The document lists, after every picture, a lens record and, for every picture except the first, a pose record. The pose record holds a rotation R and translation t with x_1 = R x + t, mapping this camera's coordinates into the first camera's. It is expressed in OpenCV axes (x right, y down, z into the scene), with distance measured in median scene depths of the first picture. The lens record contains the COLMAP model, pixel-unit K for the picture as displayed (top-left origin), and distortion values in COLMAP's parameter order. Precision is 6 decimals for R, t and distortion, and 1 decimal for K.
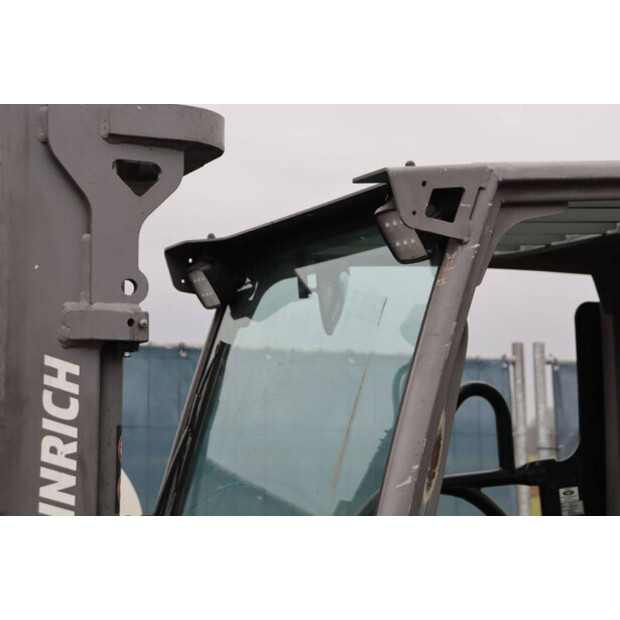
lens RADIAL K [[1431.6, 0, 317.5], [0, 1431.6, 308.7], [0, 0, 1]] dist [0.409833, -0.192698]
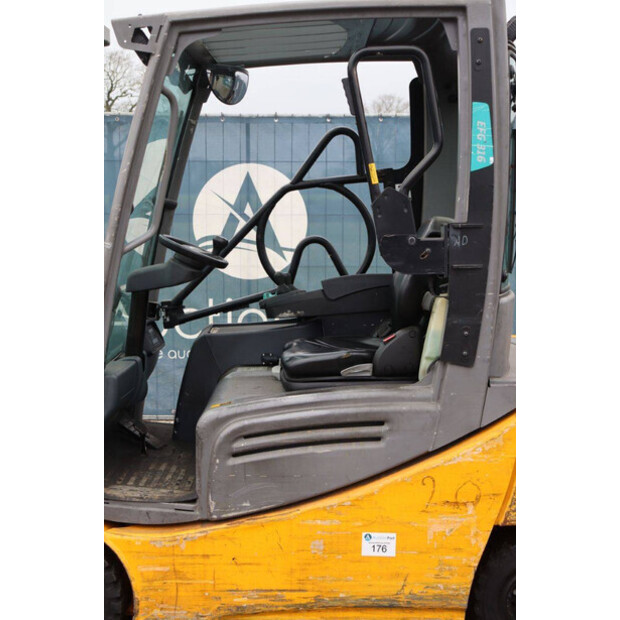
lens RADIAL K [[942.5, 0, 310.0], [0, 942.5, 310.0], [0, 0, 1]] dist [0.121302, 0.121061]
pose [[0.904902, 0.042072, -0.423535, 0.923584], [0.051747, 0.976845, 0.207596, 0.040556], [0.422462, -0.209771, 0.881772, -0.202541]]
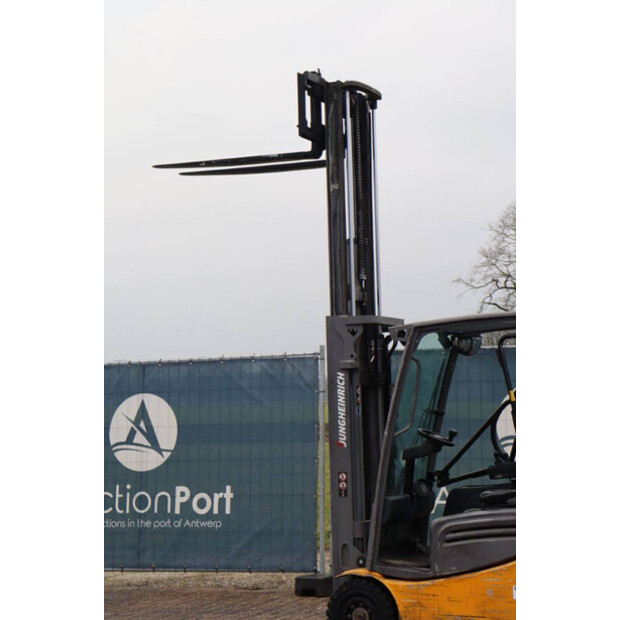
lens RADIAL K [[1431.6, 0, 317.5], [0, 1431.6, 308.7], [0, 0, 1]] dist [0.409833, -0.192698]
pose [[0.669720, -0.072485, -0.739067, 3.222990], [0.102587, 0.994713, -0.004597, -0.158539], [0.735493, -0.072740, 0.673616, -2.184287]]
